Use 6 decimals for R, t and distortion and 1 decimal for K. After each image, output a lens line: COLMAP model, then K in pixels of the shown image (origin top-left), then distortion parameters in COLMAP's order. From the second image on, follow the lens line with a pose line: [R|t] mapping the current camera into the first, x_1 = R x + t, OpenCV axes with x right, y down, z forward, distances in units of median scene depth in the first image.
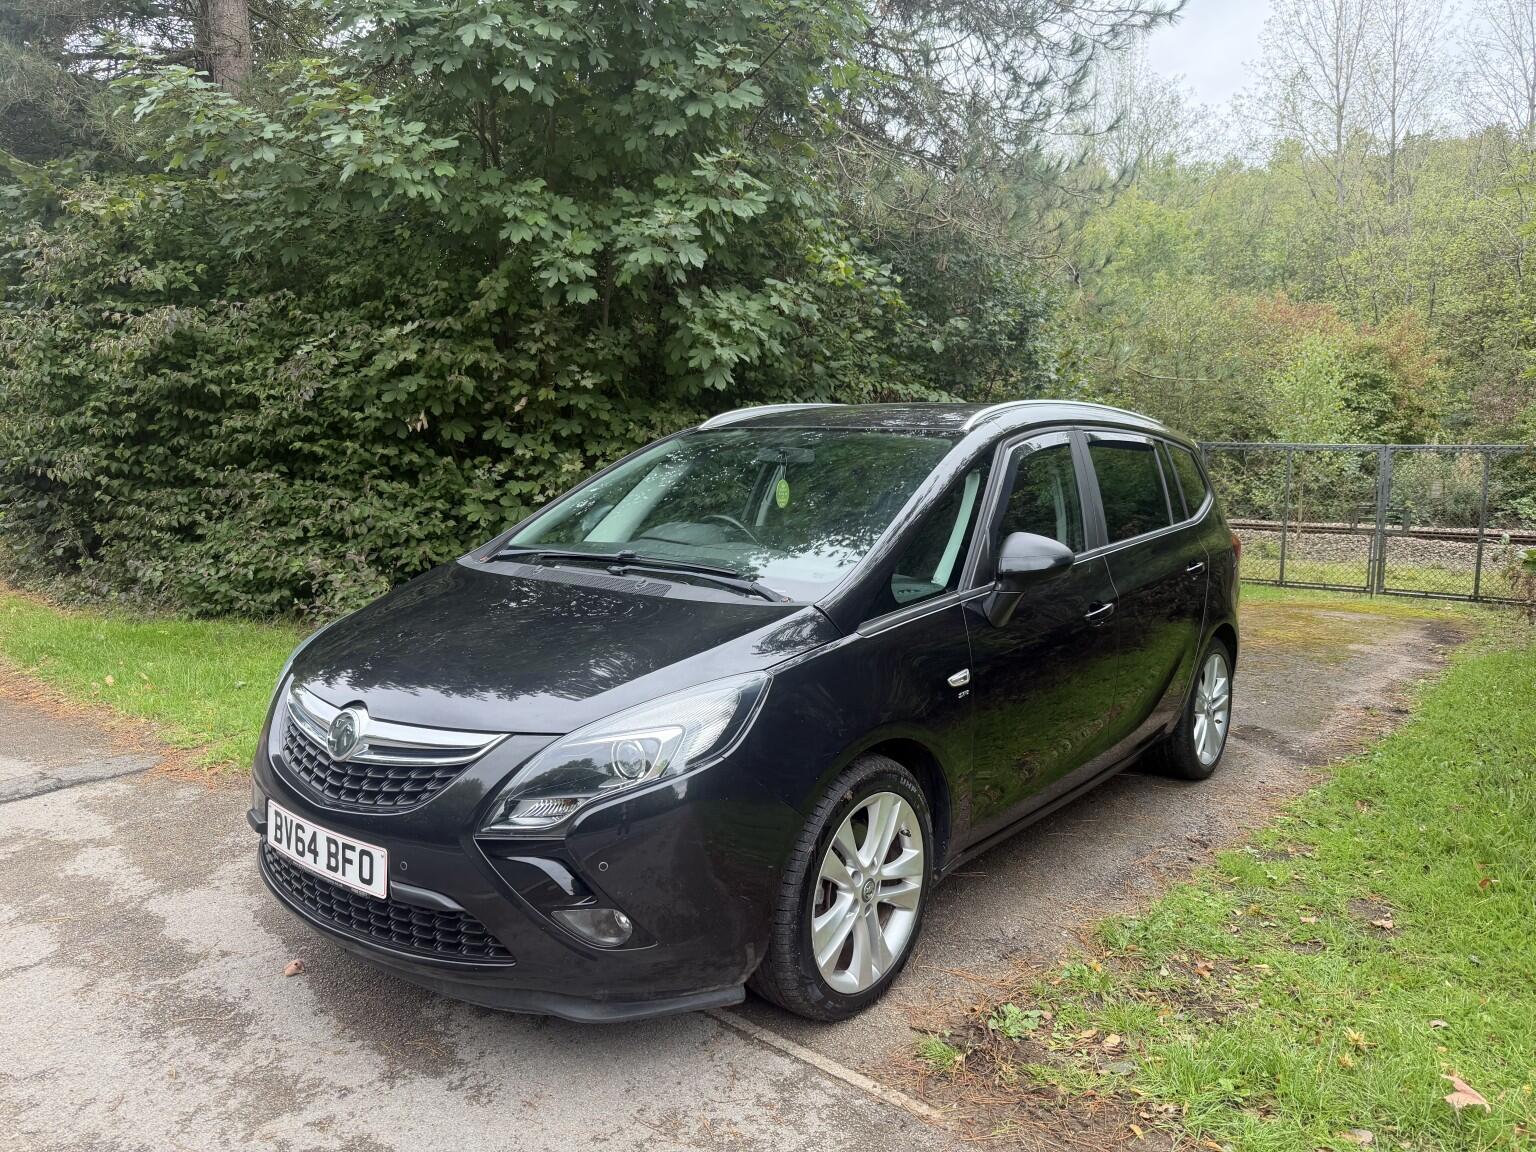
lens RADIAL K [[1077.2, 0, 761.5], [0, 1077.2, 567.2], [0, 0, 1]] dist [0.003830, -0.010086]
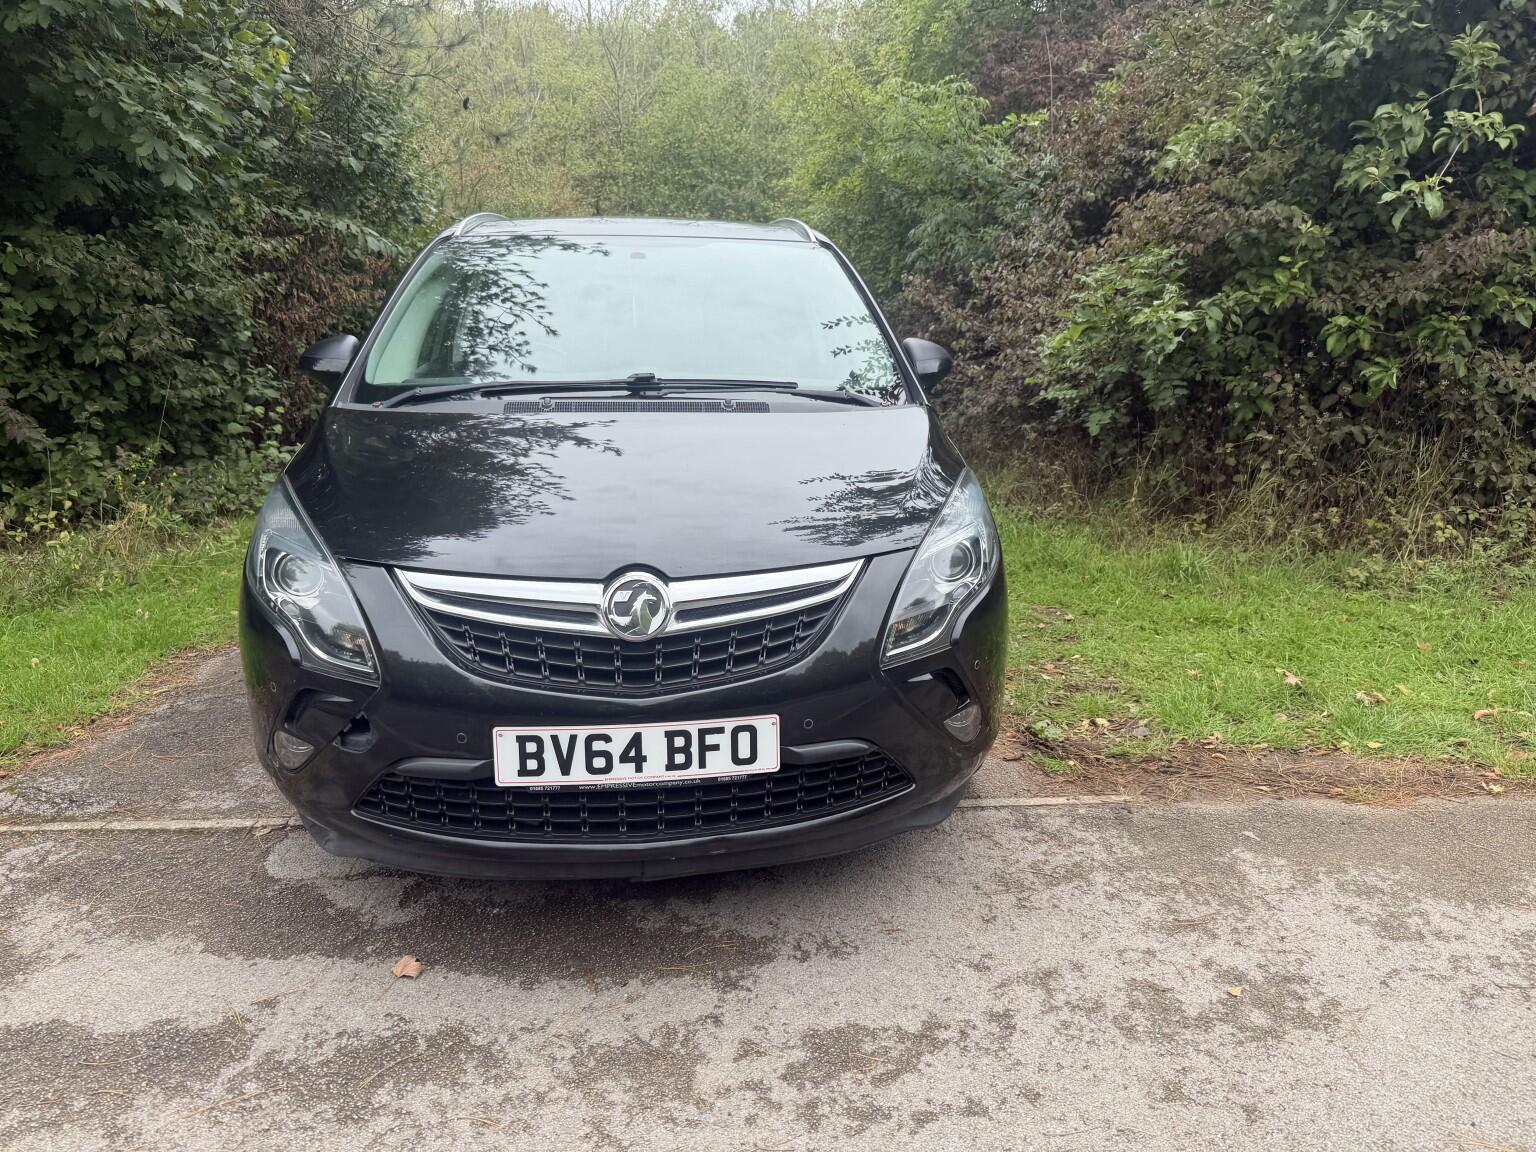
lens RADIAL K [[1086.6, 0, 768.8], [0, 1086.6, 533.5], [0, 0, 1]] dist [0.007414, 0.000898]
pose [[0.709163, -0.157890, 0.687138, -0.289768], [0.088673, 0.986837, 0.135240, 0.001035], [-0.699446, -0.034976, 0.713829, 0.124139]]
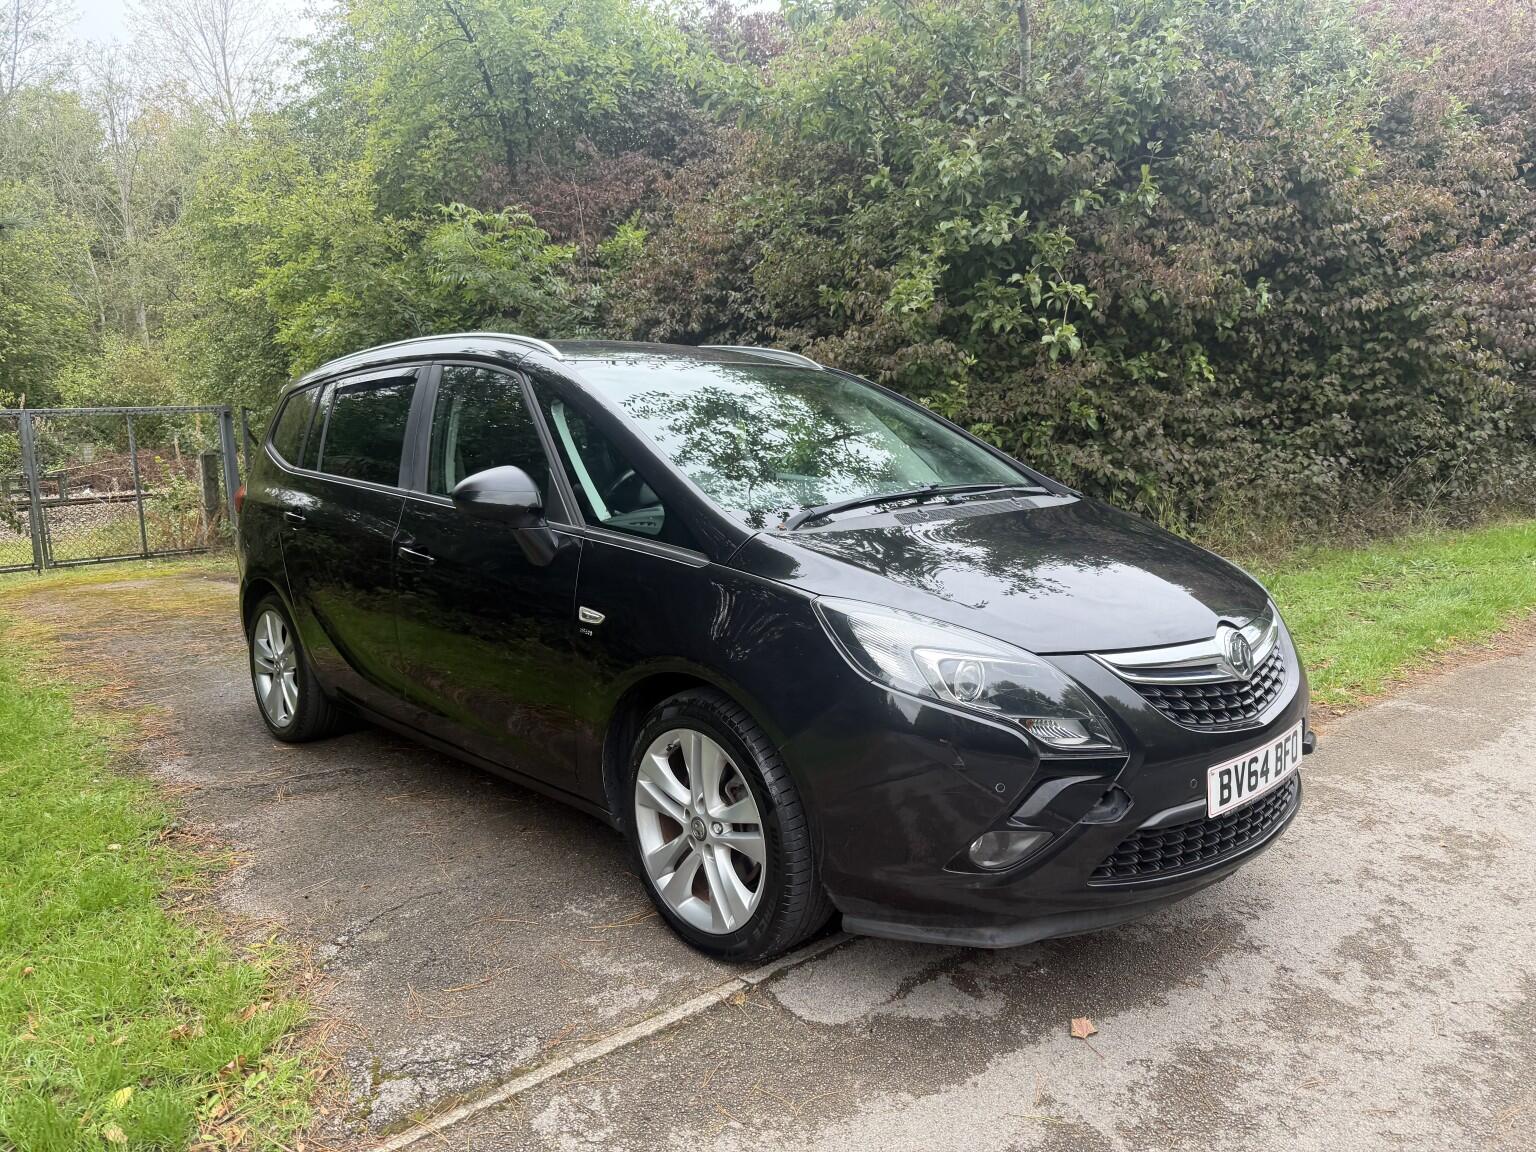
lens RADIAL K [[1077.9, 0, 776.7], [0, 1077.9, 579.1], [0, 0, 1]] dist [0.010099, -0.017353]
pose [[0.125782, -0.165950, 0.978079, -0.473601], [0.132918, 0.979840, 0.149155, -0.038842], [-0.983113, 0.111243, 0.145304, 0.428812]]
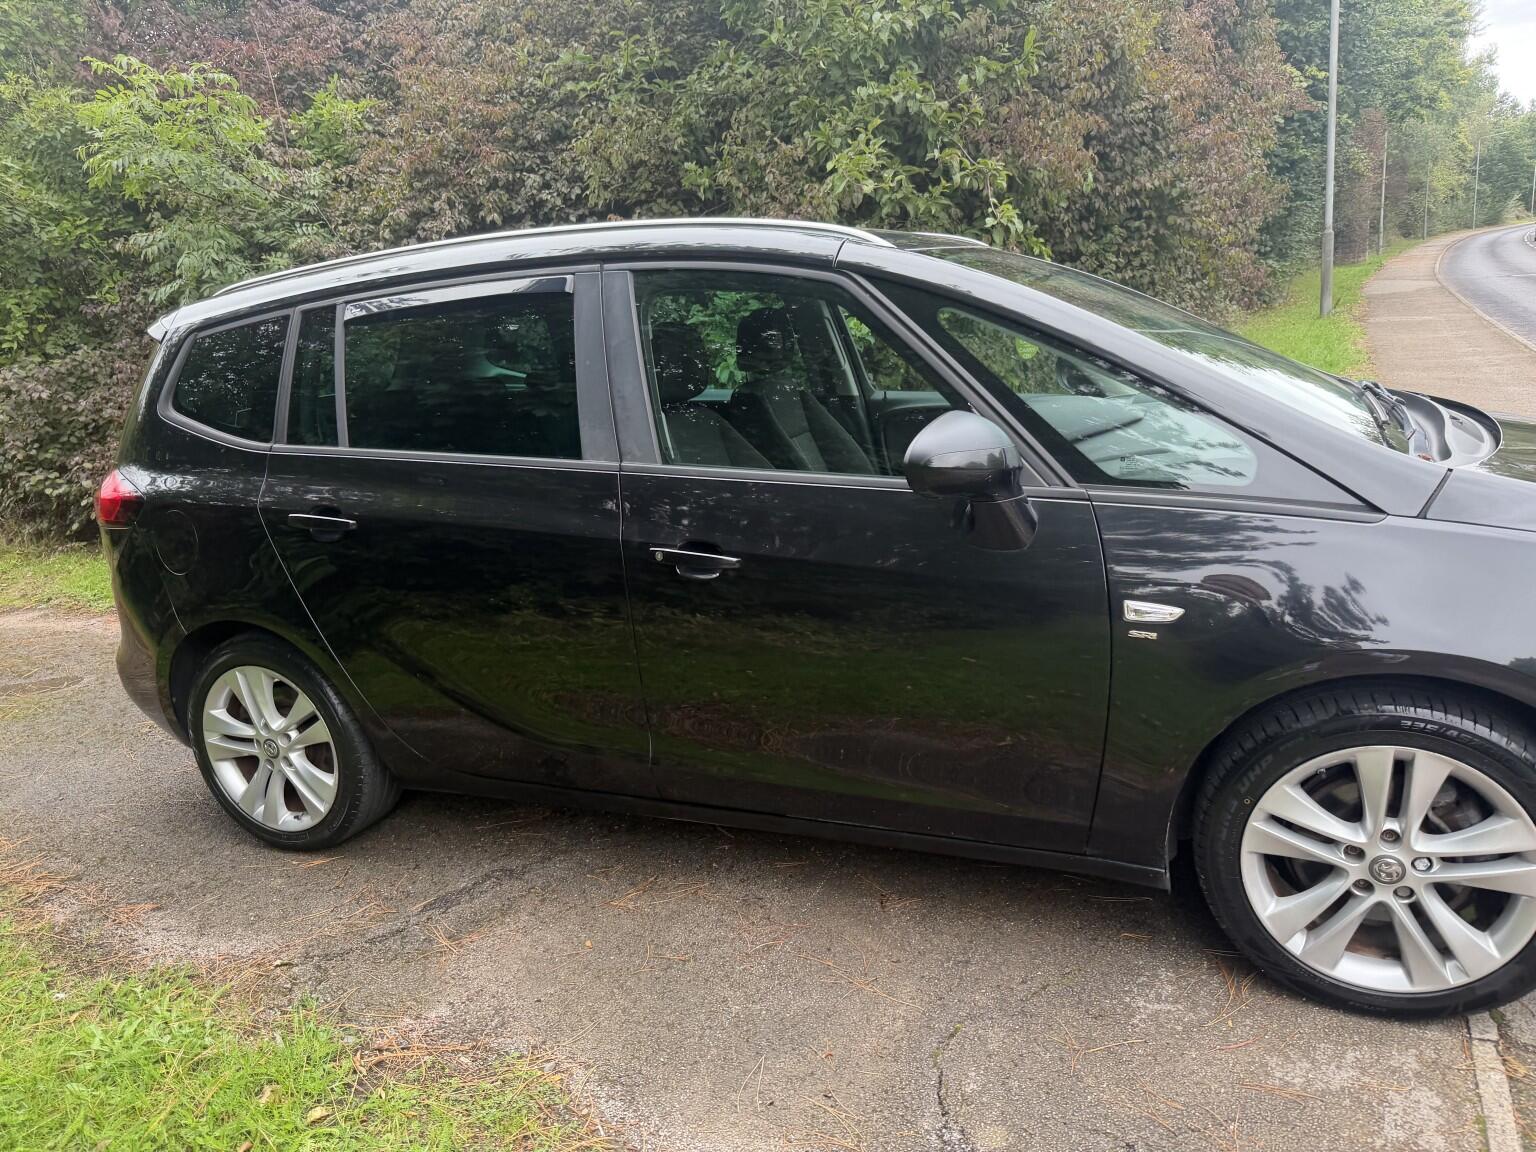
lens RADIAL K [[1077.9, 0, 776.7], [0, 1077.9, 579.1], [0, 0, 1]] dist [0.010099, -0.017353]
pose [[-0.282588, -0.240188, 0.928684, -0.336504], [0.176388, 0.938624, 0.296432, -0.082902], [-0.942885, 0.247577, -0.222877, 0.696365]]
